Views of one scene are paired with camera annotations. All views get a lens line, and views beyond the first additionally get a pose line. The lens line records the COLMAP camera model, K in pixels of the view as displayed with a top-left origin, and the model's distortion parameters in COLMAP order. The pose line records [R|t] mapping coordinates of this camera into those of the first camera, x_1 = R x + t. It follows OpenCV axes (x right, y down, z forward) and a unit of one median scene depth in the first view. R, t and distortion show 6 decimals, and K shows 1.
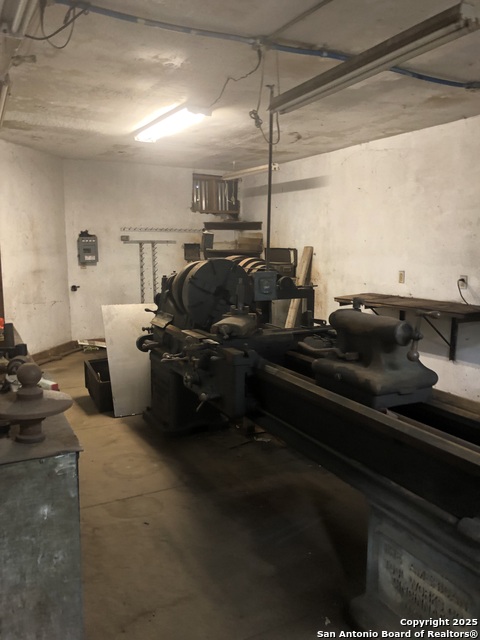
lens RADIAL K [[539.9, 0, 234.6], [0, 539.9, 324.4], [0, 0, 1]] dist [0.053954, -0.009373]
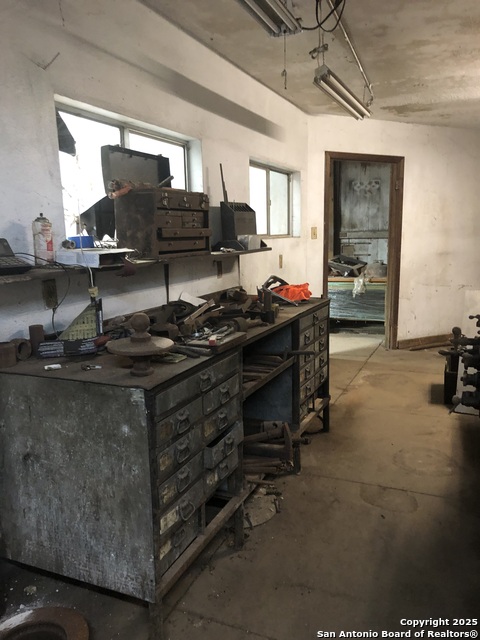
lens RADIAL K [[540.7, 0, 240.0], [0, 540.7, 320.0], [0, 0, 1]] dist [0.047549, -0.015723]
pose [[0.626979, 0.115620, -0.770409, 0.305902], [-0.102576, 0.992568, 0.065482, -0.007358], [0.772254, 0.037970, 0.634179, 0.162688]]
